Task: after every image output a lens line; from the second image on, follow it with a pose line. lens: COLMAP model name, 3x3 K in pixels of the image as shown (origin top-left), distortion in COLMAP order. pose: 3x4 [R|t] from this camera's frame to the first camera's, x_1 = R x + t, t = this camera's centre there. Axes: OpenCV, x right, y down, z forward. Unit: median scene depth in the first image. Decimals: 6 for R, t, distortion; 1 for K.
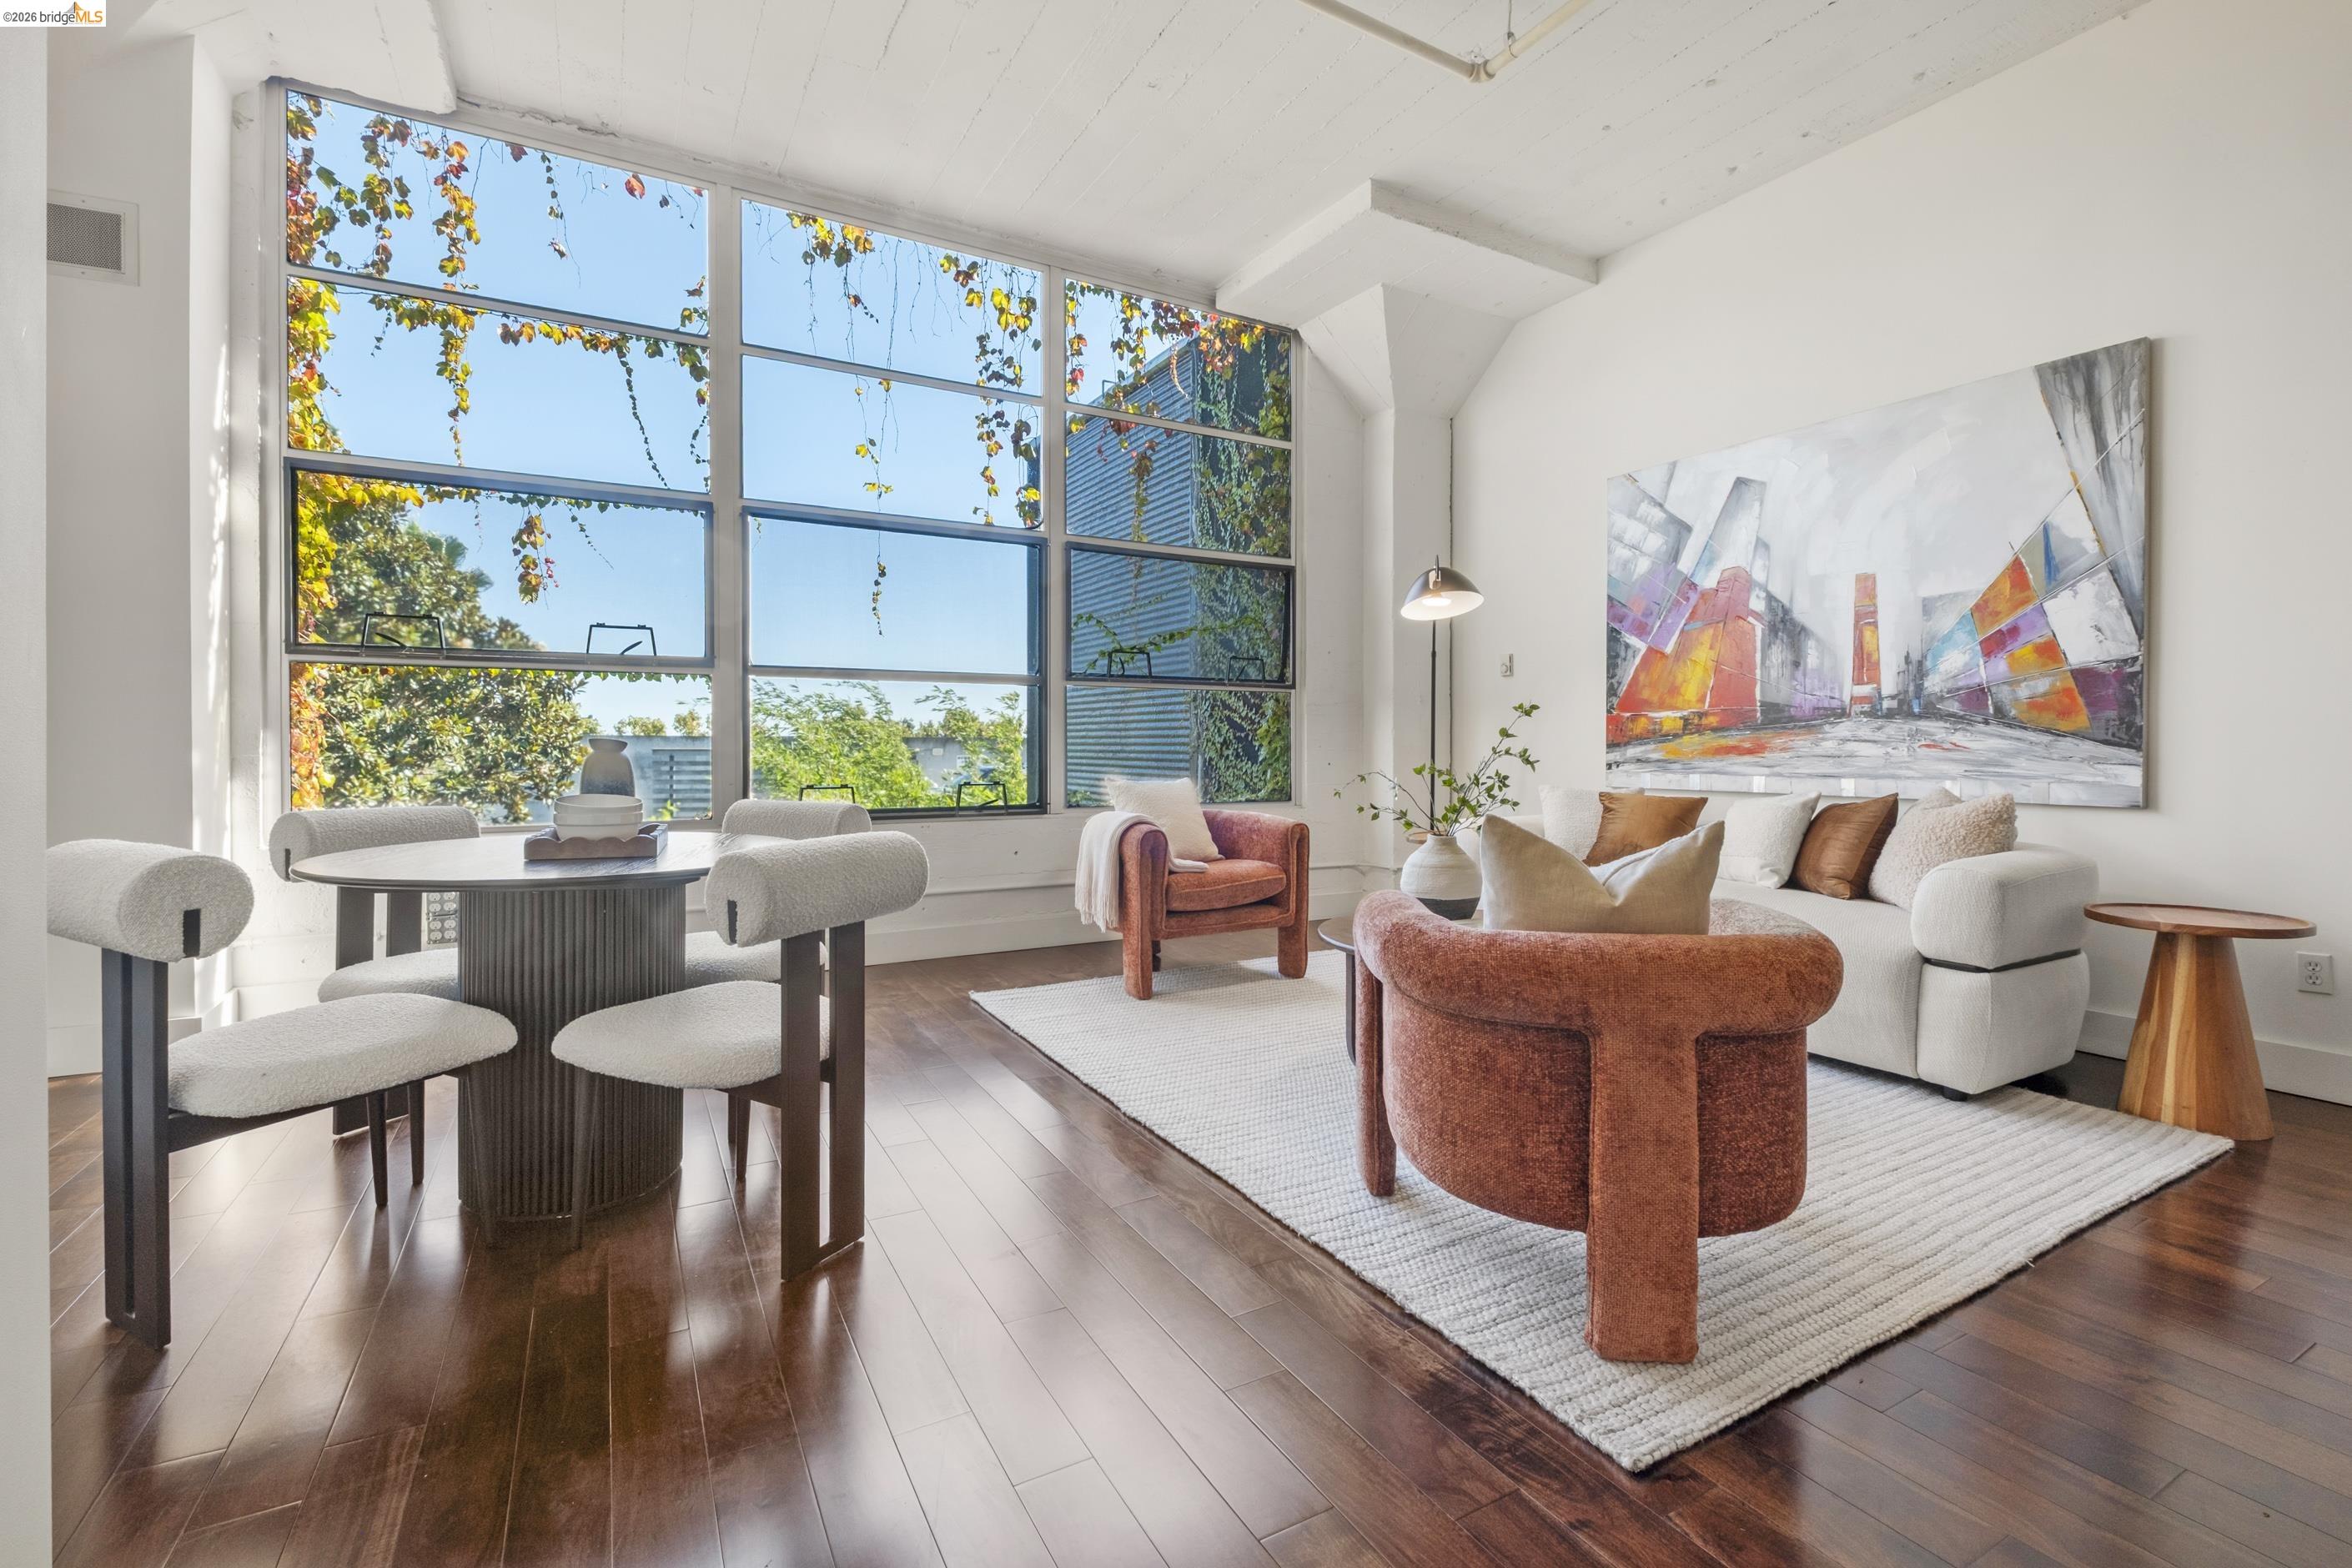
lens RADIAL K [[1030.3, 0, 1172.7], [0, 1030.3, 755.6], [0, 0, 1]] dist [0.002745, -0.004728]
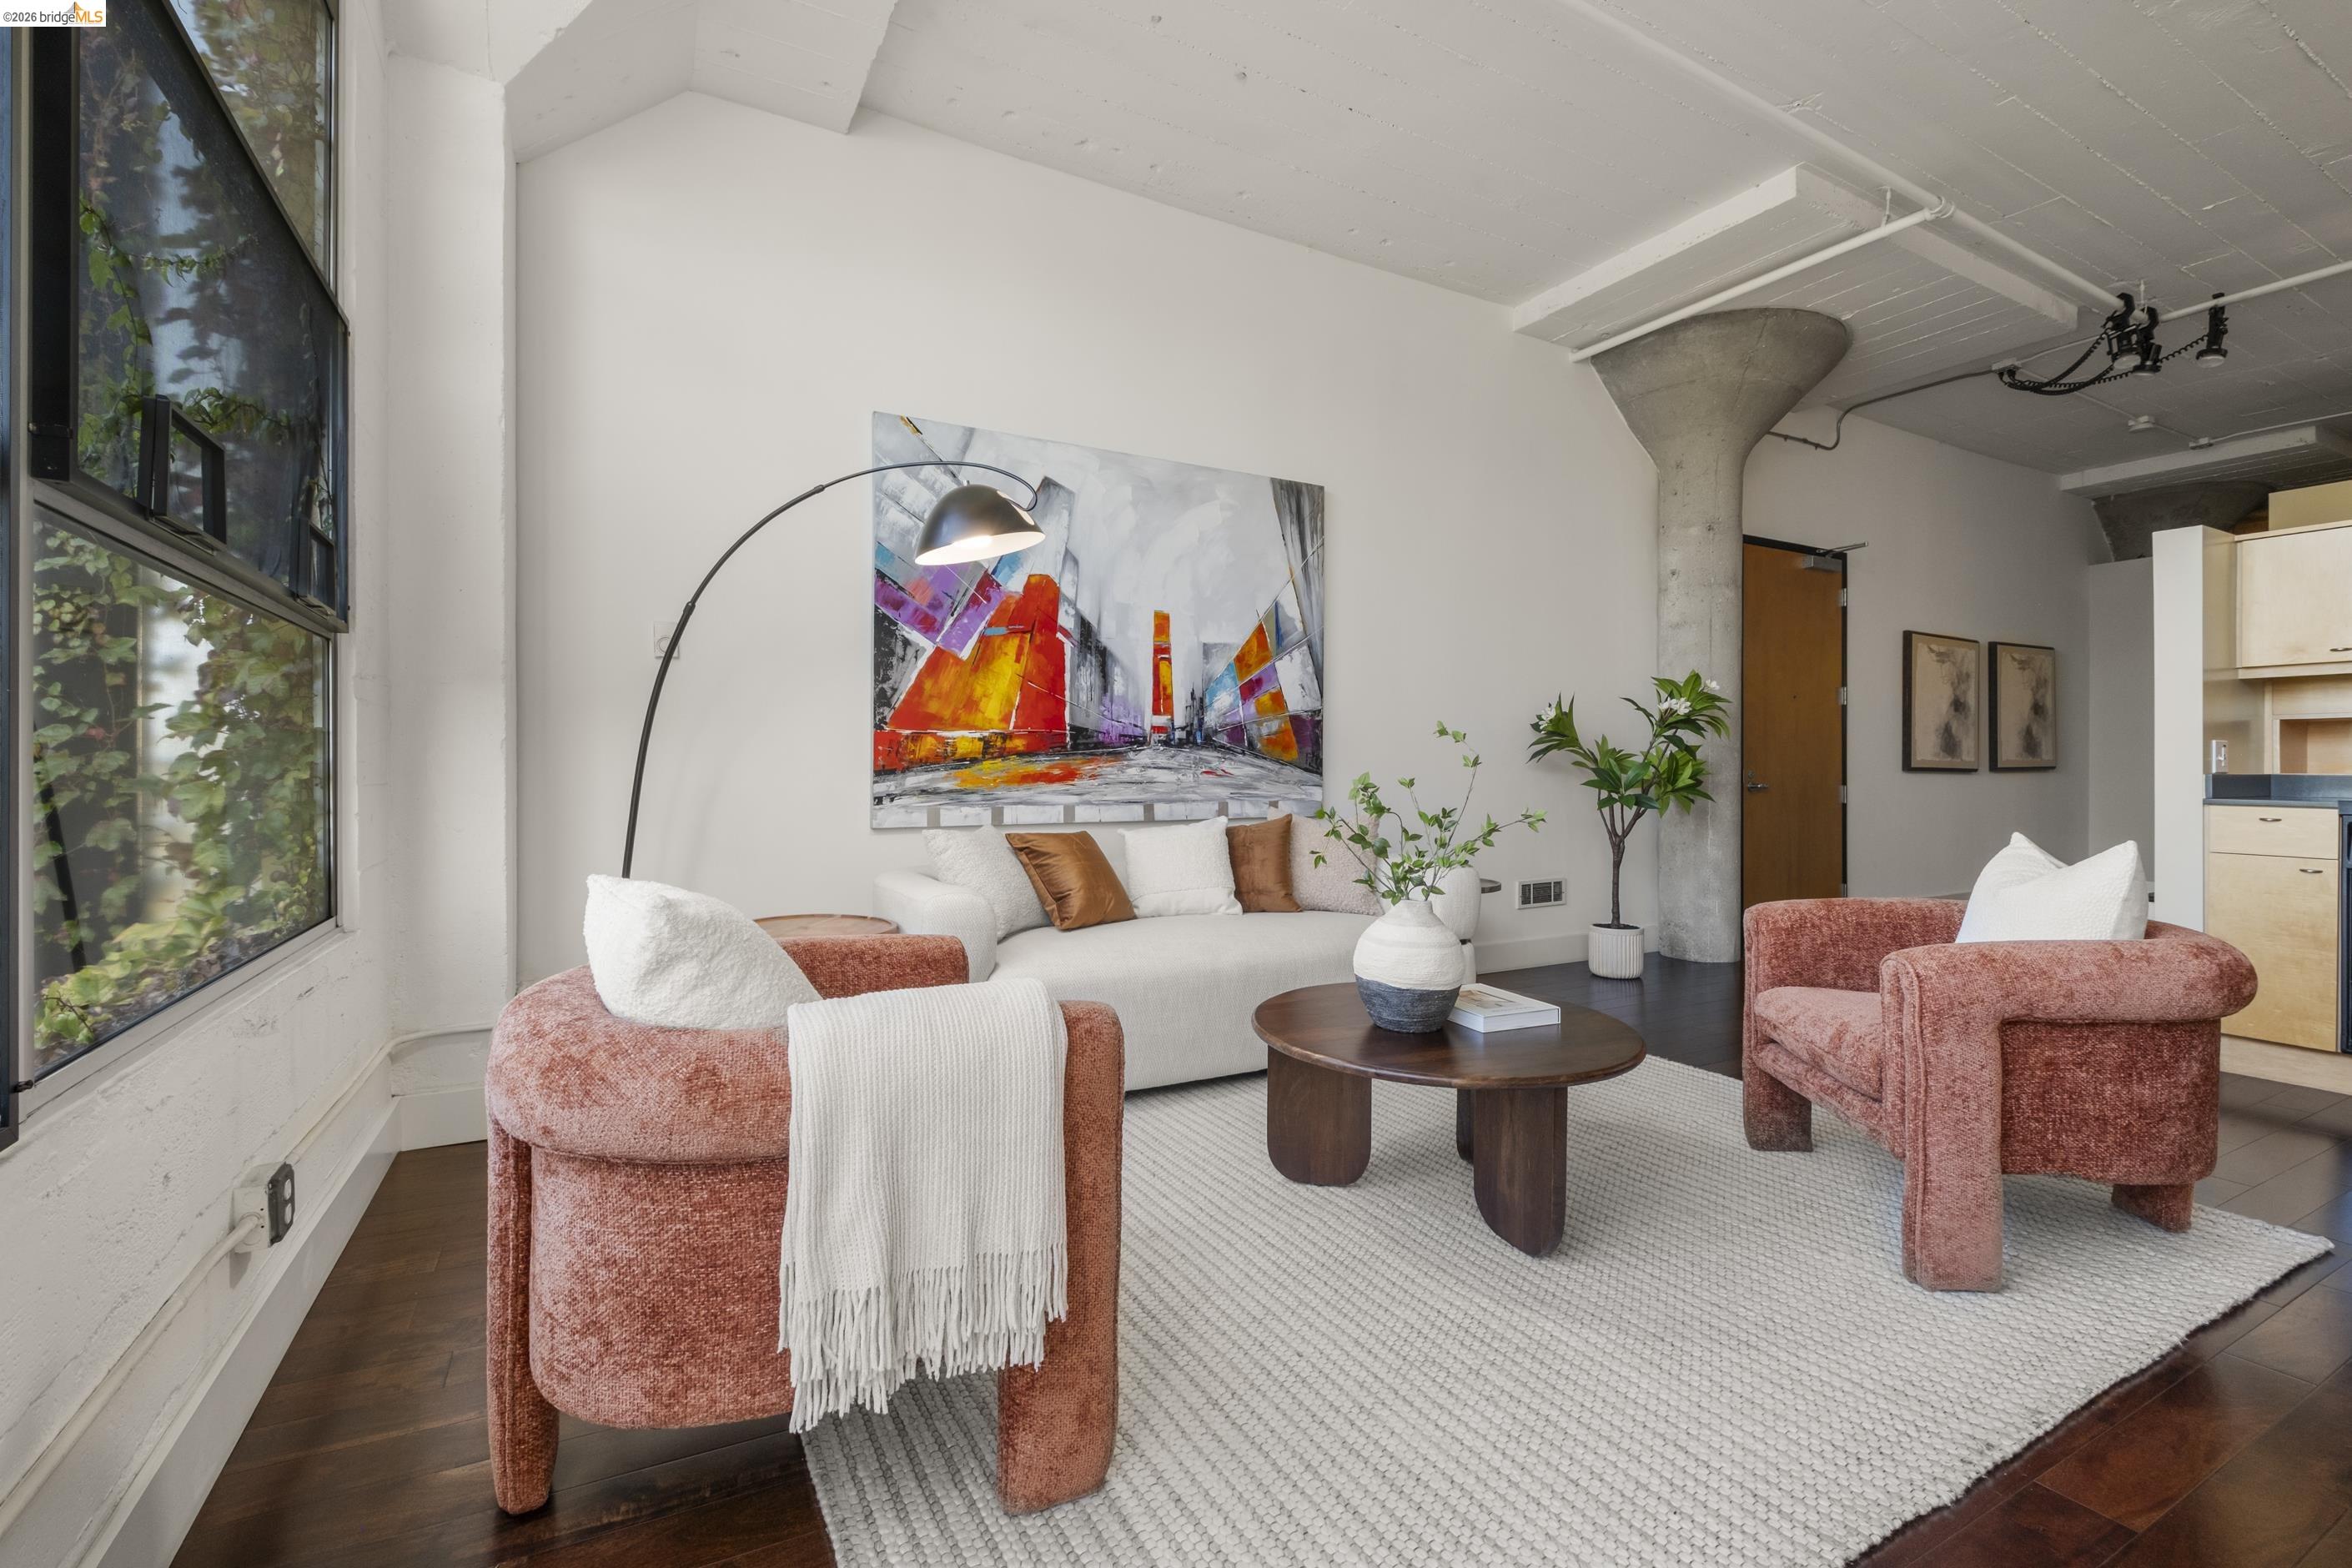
lens RADIAL K [[1030.3, 0, 1184.4], [0, 1030.3, 757.2], [0, 0, 1]] dist [0.002745, -0.004728]
pose [[0.000055, 0.008516, 0.999964, -0.399729], [0.006803, 0.999941, -0.008516, -0.016379], [-0.999977, 0.006804, -0.000003, 0.987894]]
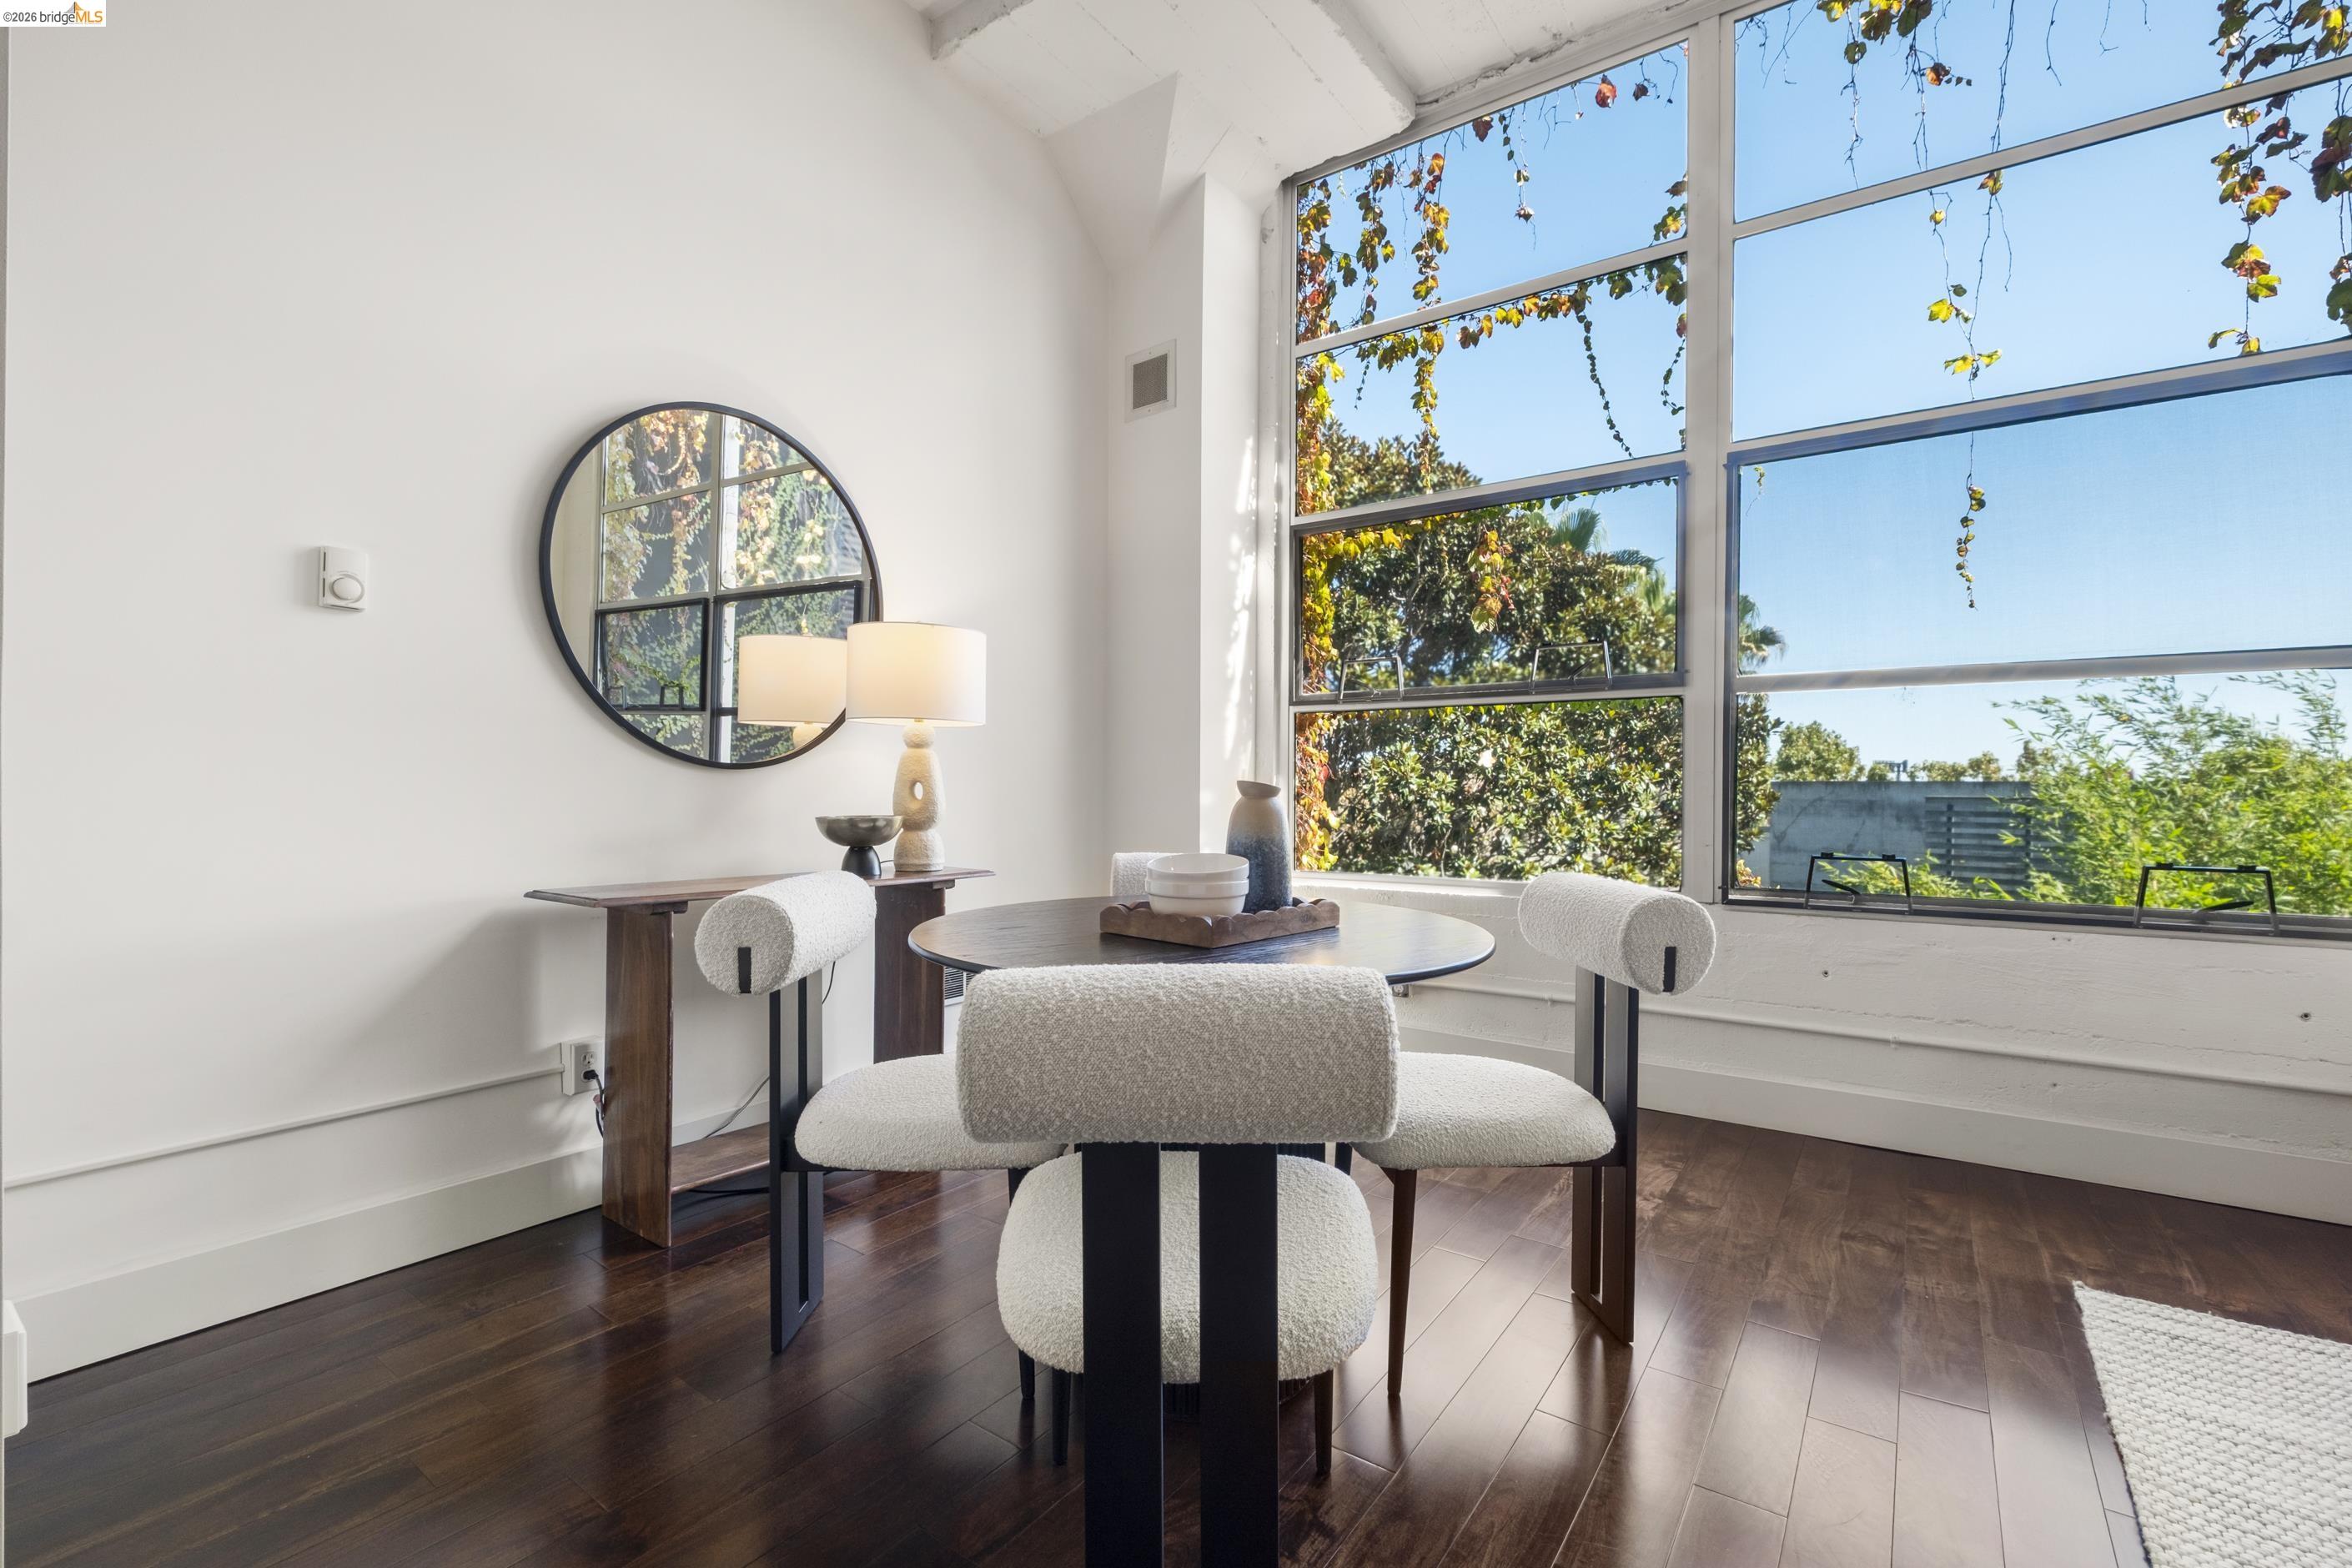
lens RADIAL K [[1030.3, 0, 1183.4], [0, 1030.3, 799.5], [0, 0, 1]] dist [0.002745, -0.004728]
pose [[0.428473, 0.009761, -0.903502, 0.071003], [-0.012909, 0.999906, 0.004681, -0.004055], [0.903463, 0.009658, 0.428558, 0.397997]]
